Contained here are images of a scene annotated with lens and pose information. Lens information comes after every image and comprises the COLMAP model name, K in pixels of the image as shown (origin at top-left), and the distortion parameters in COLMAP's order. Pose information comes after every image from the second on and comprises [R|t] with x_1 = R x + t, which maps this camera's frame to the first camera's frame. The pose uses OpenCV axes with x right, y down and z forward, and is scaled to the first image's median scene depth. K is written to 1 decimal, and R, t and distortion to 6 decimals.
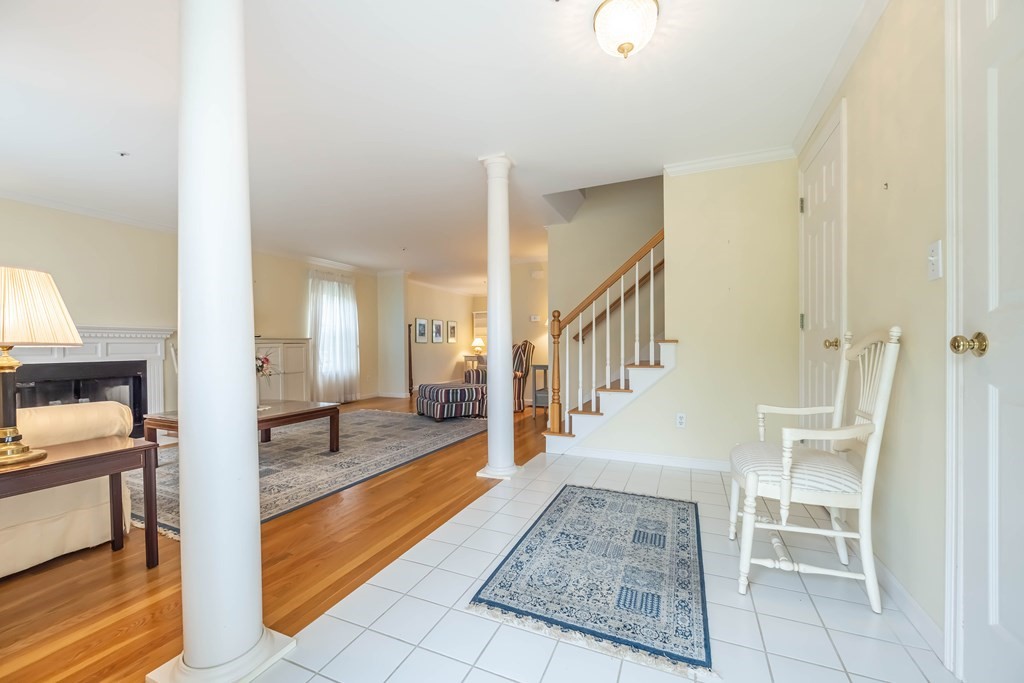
lens RADIAL K [[413.3, 0, 514.7], [0, 413.3, 346.5], [0, 0, 1]] dist [-0.007800, 0.000607]
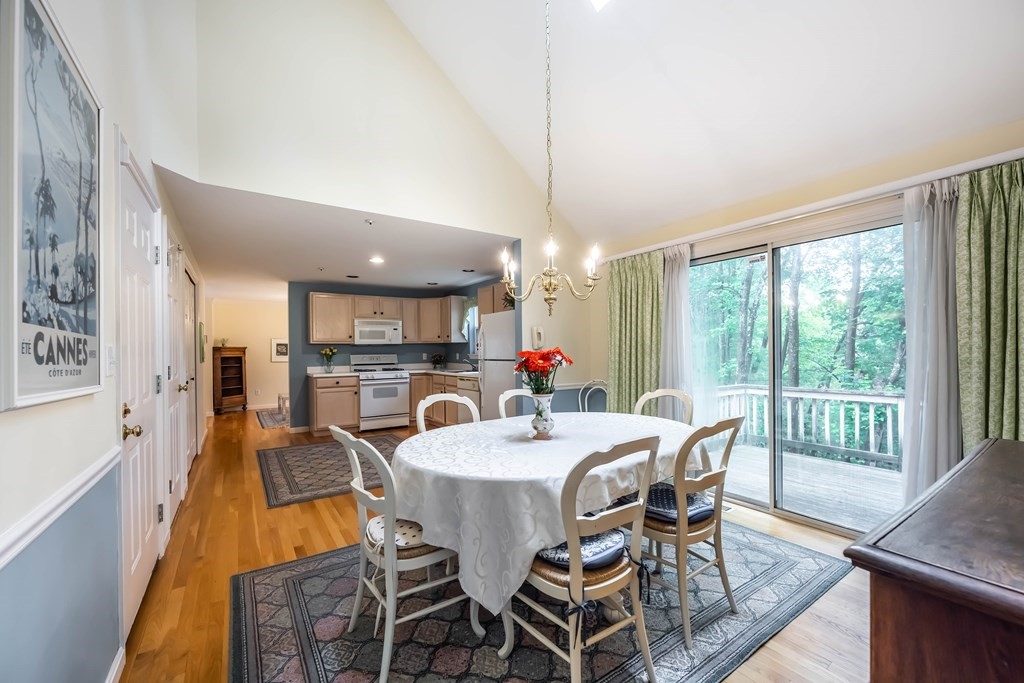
lens RADIAL K [[413.3, 0, 517.8], [0, 413.3, 351.2], [0, 0, 1]] dist [-0.007800, 0.000607]
pose [[0.840244, 0.001685, -0.542206, 1.216028], [0.004399, 0.999941, 0.009925, -0.065014], [0.542191, -0.010724, 0.840187, 0.700973]]
